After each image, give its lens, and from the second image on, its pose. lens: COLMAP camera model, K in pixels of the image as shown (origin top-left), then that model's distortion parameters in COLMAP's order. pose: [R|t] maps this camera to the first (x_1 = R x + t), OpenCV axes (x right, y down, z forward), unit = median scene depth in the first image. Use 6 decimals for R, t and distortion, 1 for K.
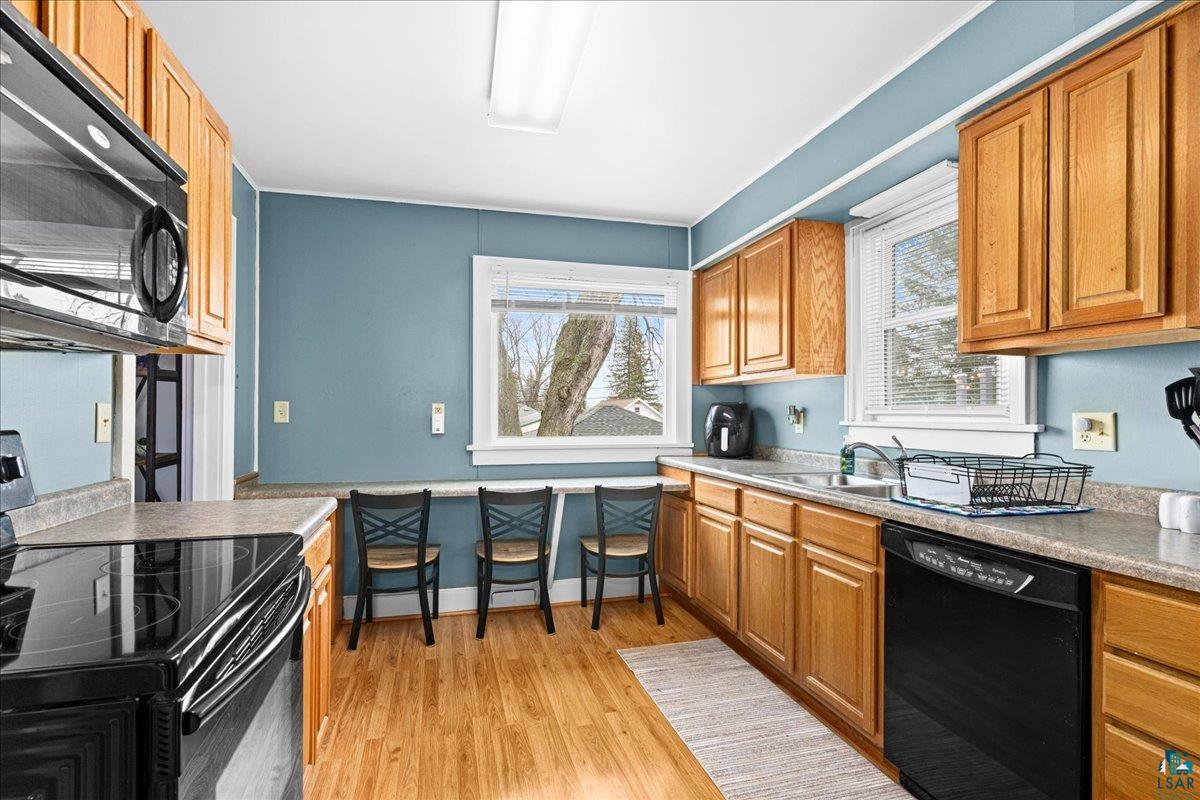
lens RADIAL K [[578.4, 0, 597.9], [0, 578.4, 409.2], [0, 0, 1]] dist [-0.003059, 0.001136]
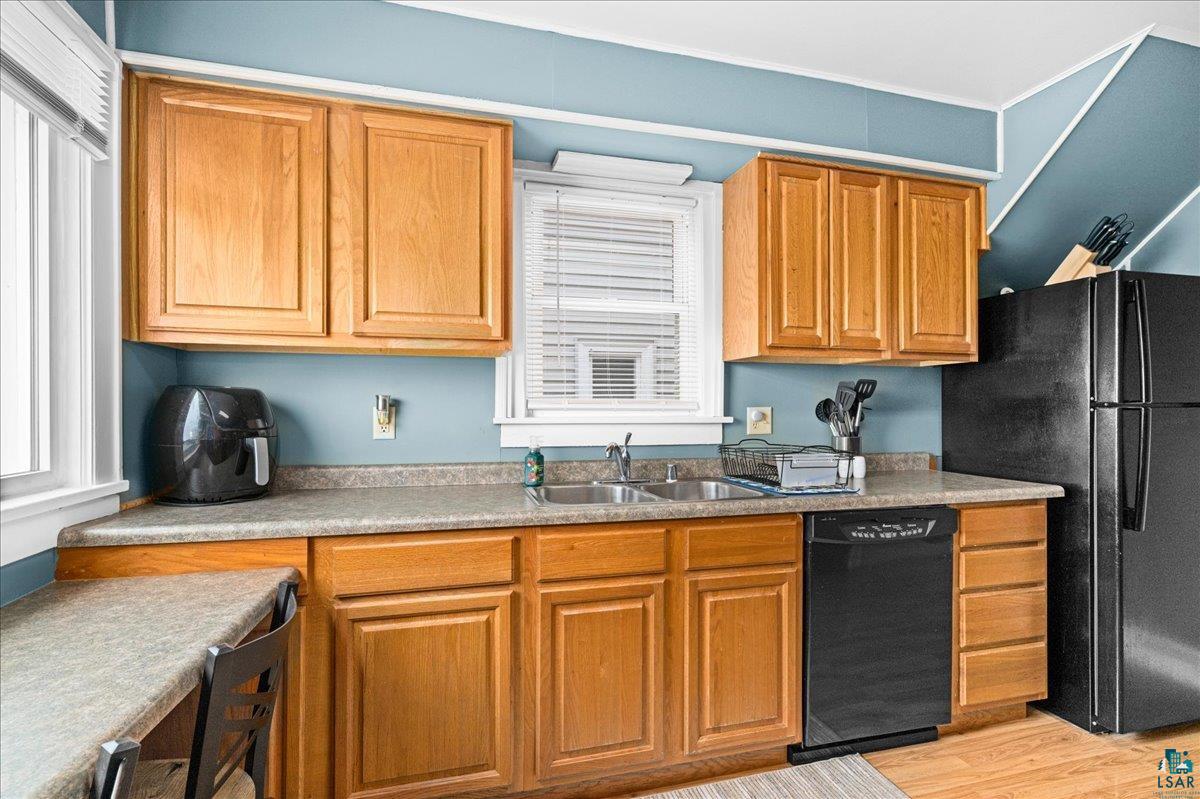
lens RADIAL K [[482.9, 0, 558.9], [0, 482.9, 417.9], [0, 0, 1]] dist [0.003488, -0.000015]
pose [[0.037115, -0.016569, 0.999174, -0.228800], [-0.006816, 0.999835, 0.016833, 0.009591], [-0.999288, -0.007435, 0.036996, 0.898164]]
